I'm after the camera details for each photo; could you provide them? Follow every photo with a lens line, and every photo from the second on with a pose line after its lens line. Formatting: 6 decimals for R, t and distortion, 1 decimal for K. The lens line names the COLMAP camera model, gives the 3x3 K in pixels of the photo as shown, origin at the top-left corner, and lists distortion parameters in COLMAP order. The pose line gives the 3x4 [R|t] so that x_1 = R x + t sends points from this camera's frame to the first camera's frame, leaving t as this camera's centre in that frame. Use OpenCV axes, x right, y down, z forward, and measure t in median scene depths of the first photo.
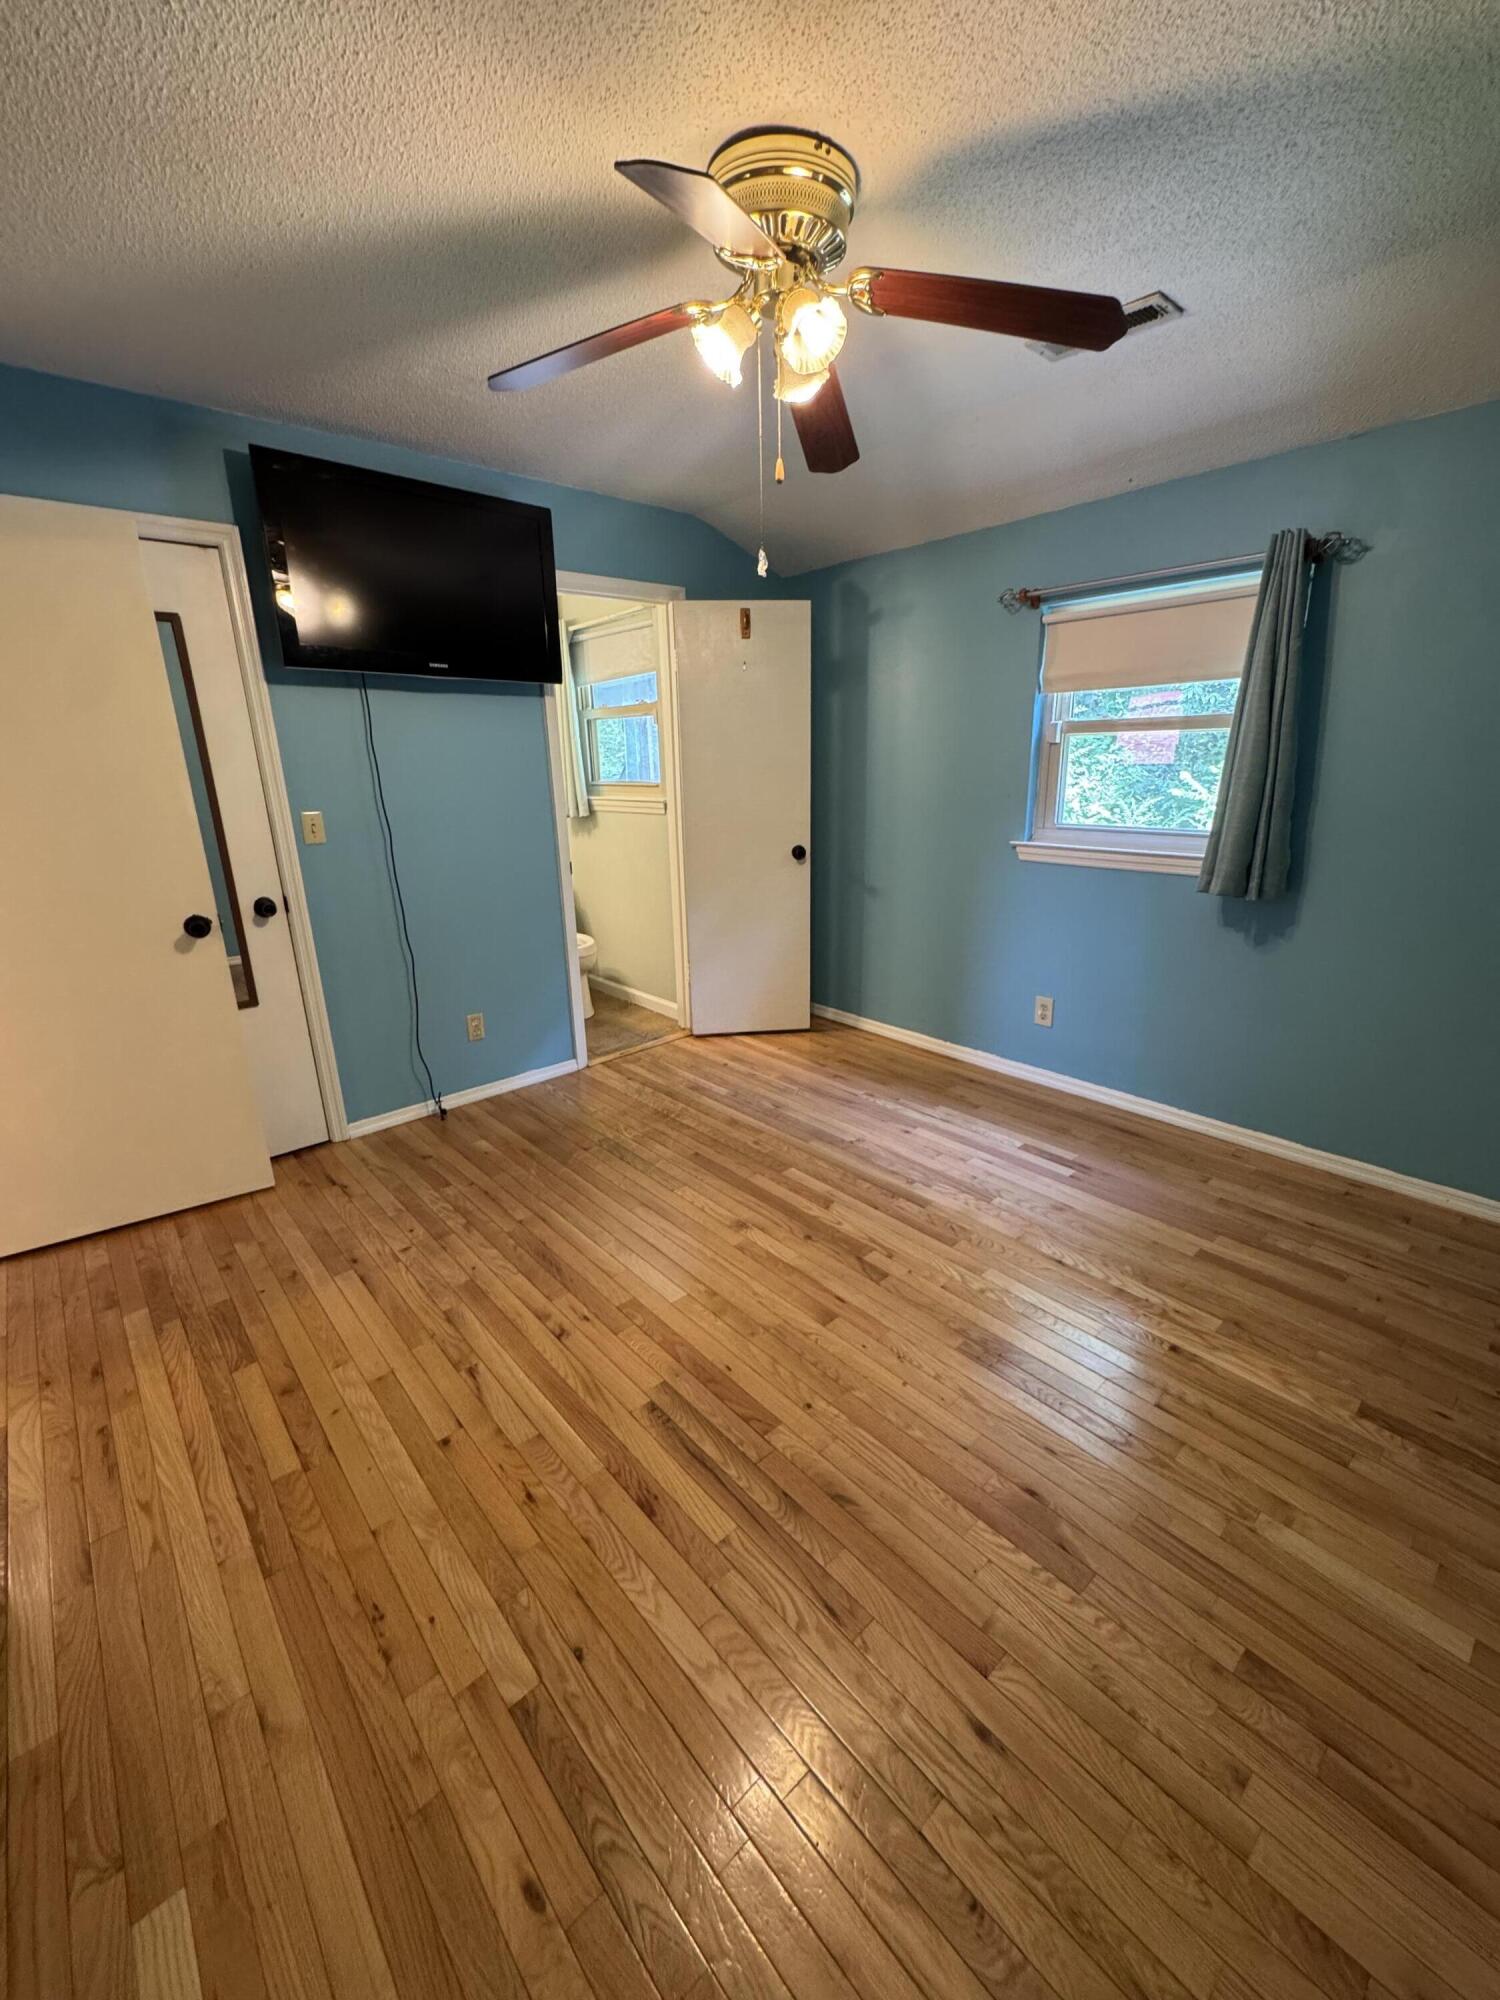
lens RADIAL K [[802.3, 0, 757.5], [0, 802.3, 996.0], [0, 0, 1]] dist [-0.005834, 0.001076]
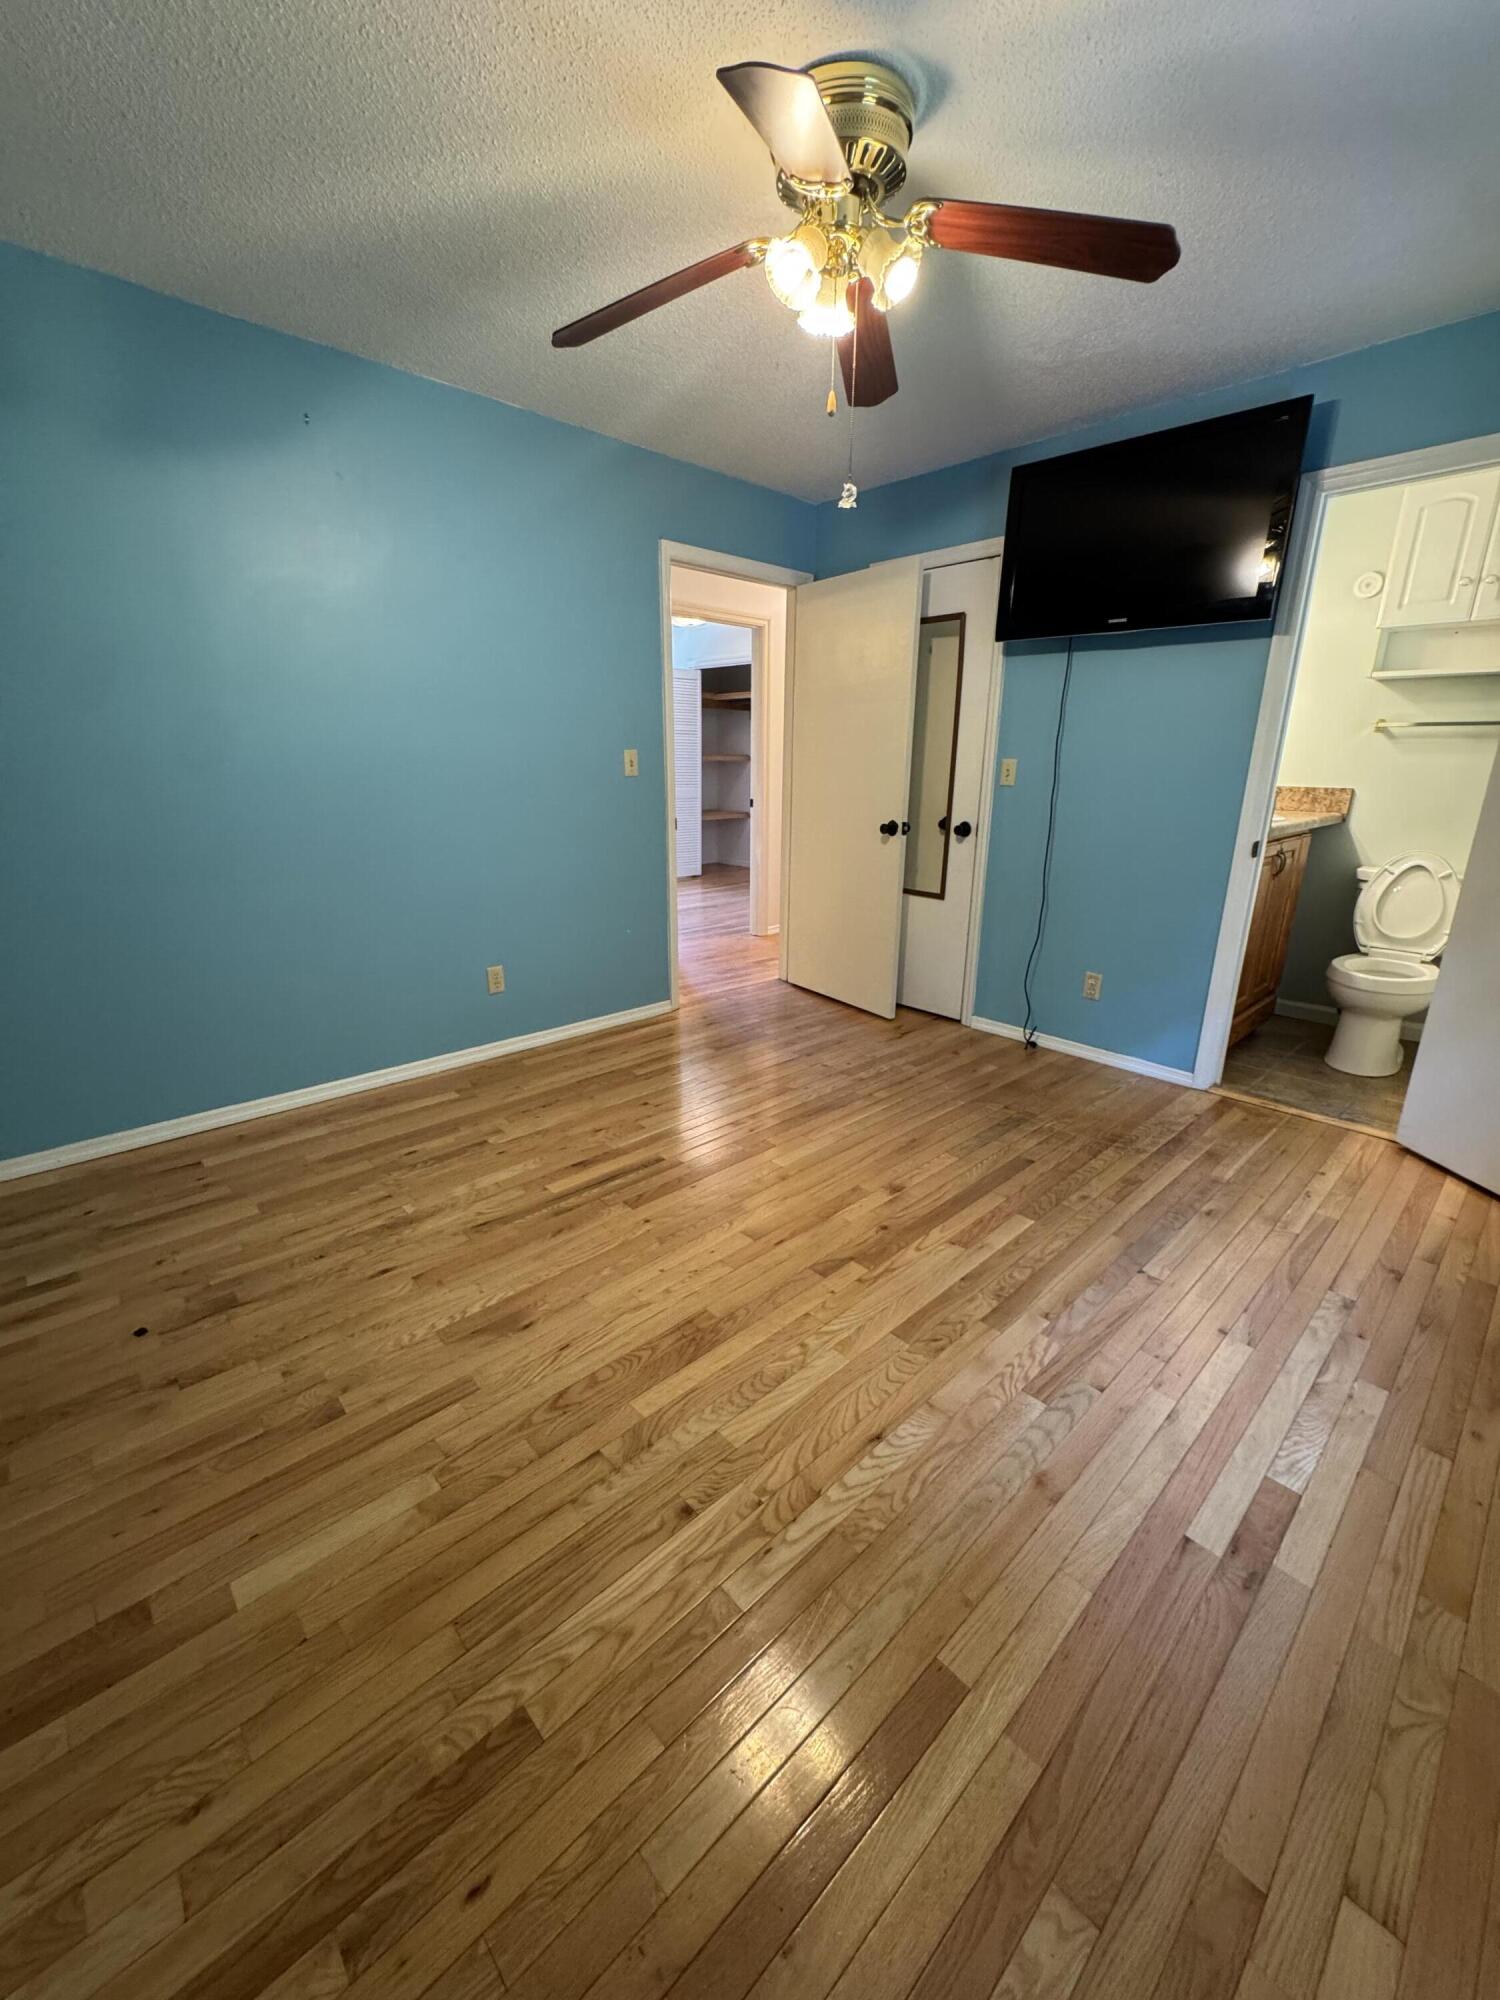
lens RADIAL K [[802.3, 0, 747.0], [0, 802.3, 997.6], [0, 0, 1]] dist [-0.005834, 0.001076]
pose [[0.019200, 0.306315, -0.951737, 0.736342], [-0.297646, 0.910503, 0.287039, -0.132075], [0.954483, 0.277770, 0.108655, 0.592010]]
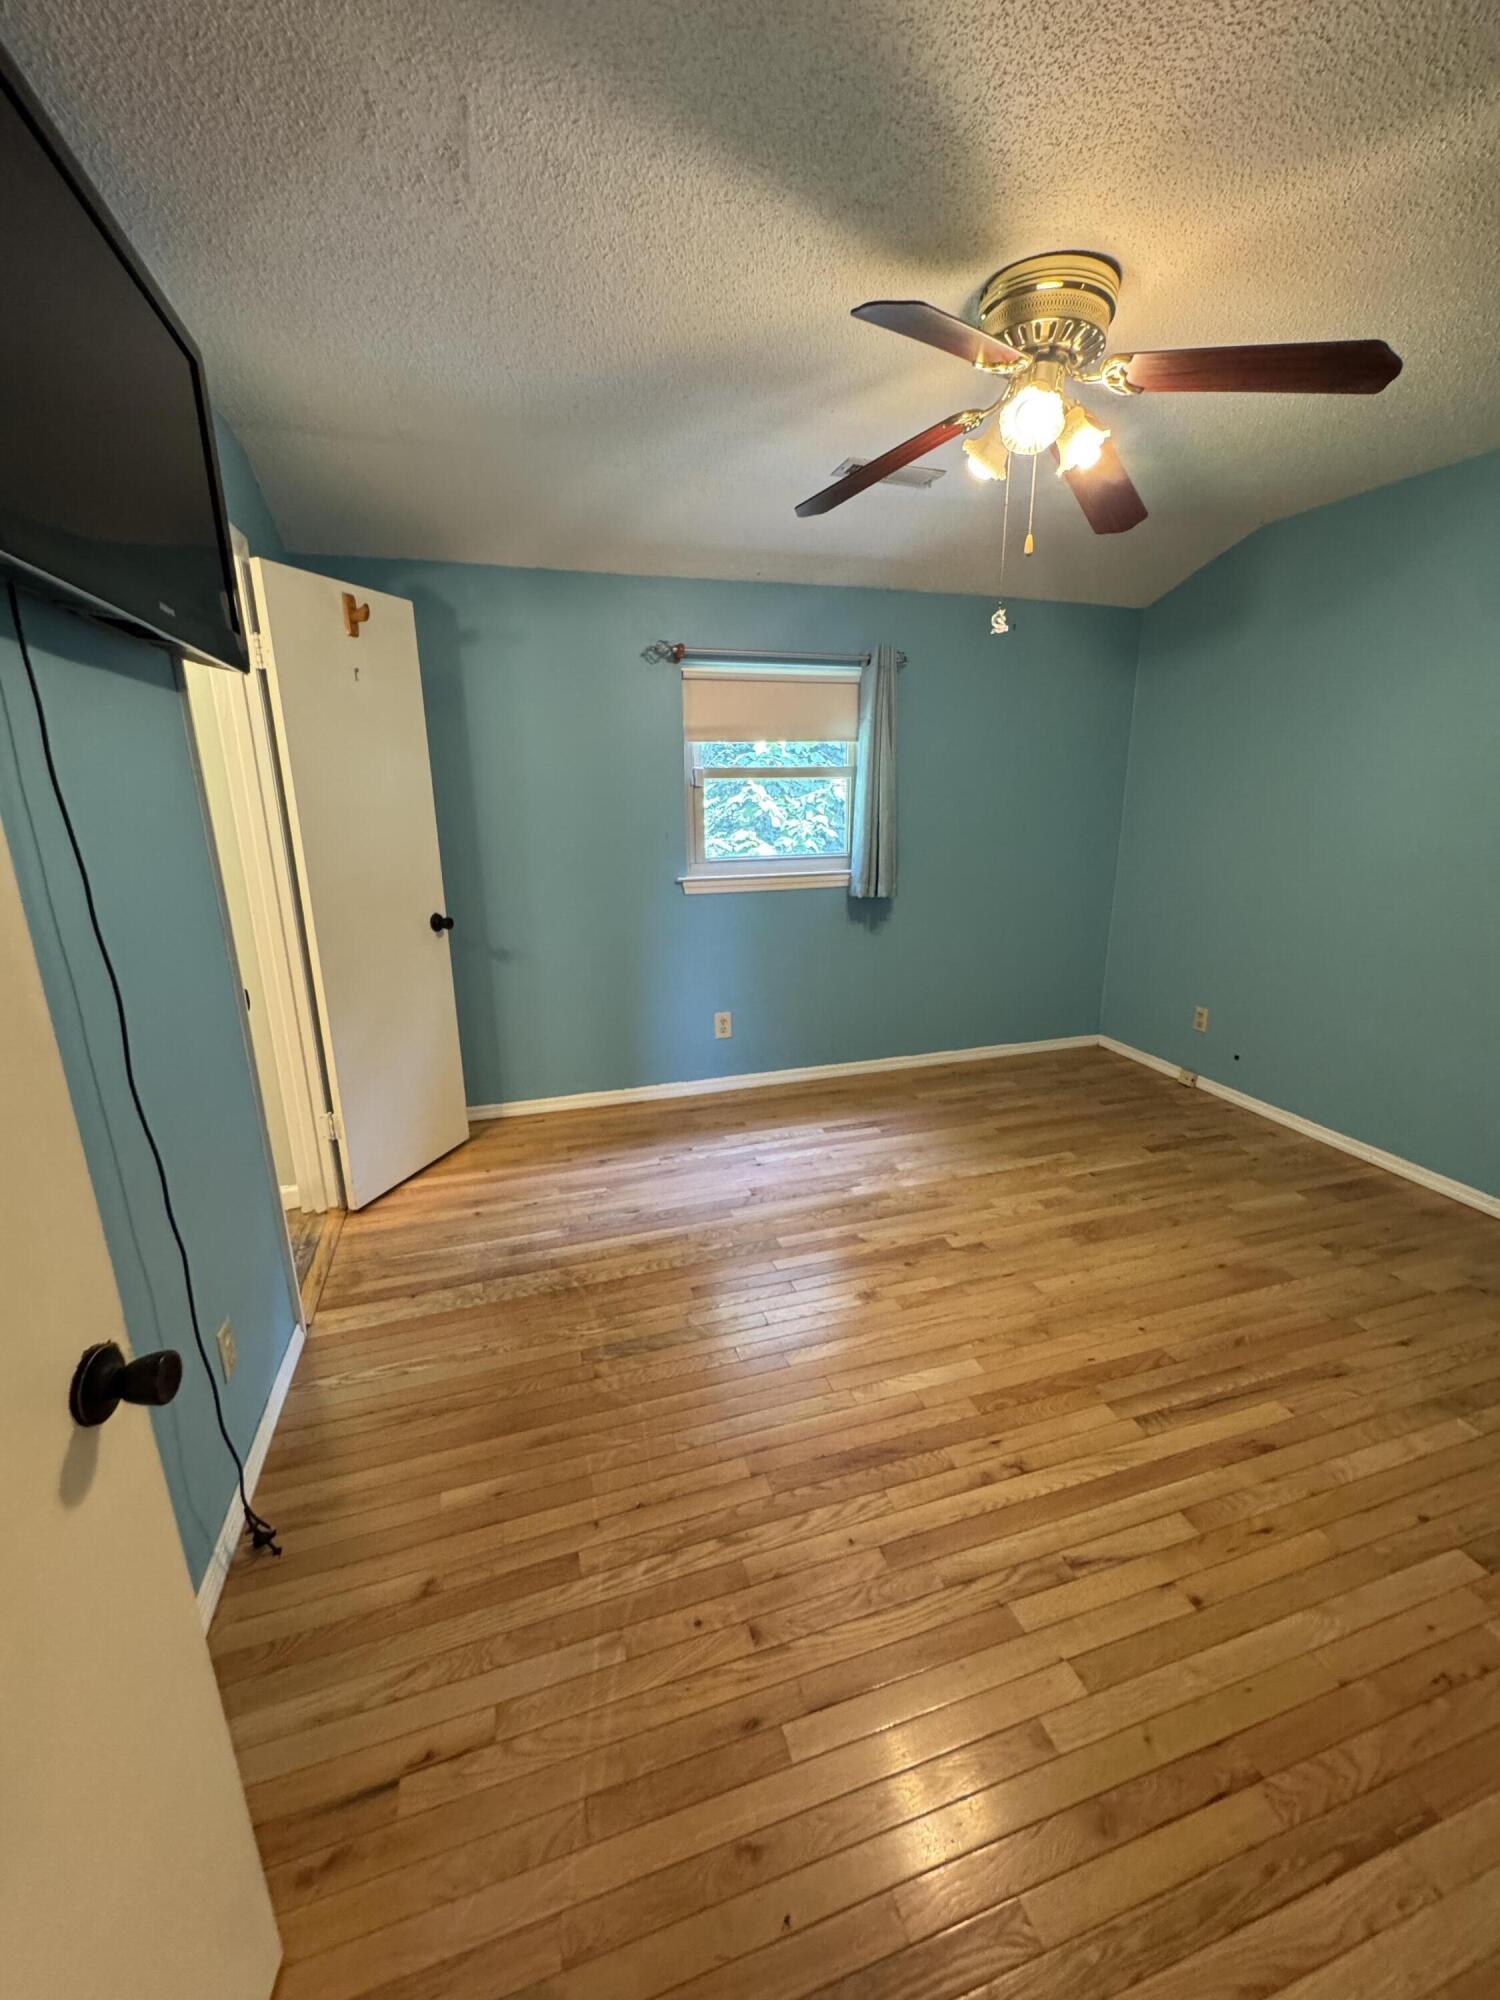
lens RADIAL K [[802.3, 0, 746.7], [0, 802.3, 997.3], [0, 0, 1]] dist [-0.005834, 0.001076]
pose [[0.419100, -0.224024, 0.879869, -0.738680], [0.261064, 0.957891, 0.119539, -0.176334], [-0.869598, 0.179603, 0.459937, 0.562970]]
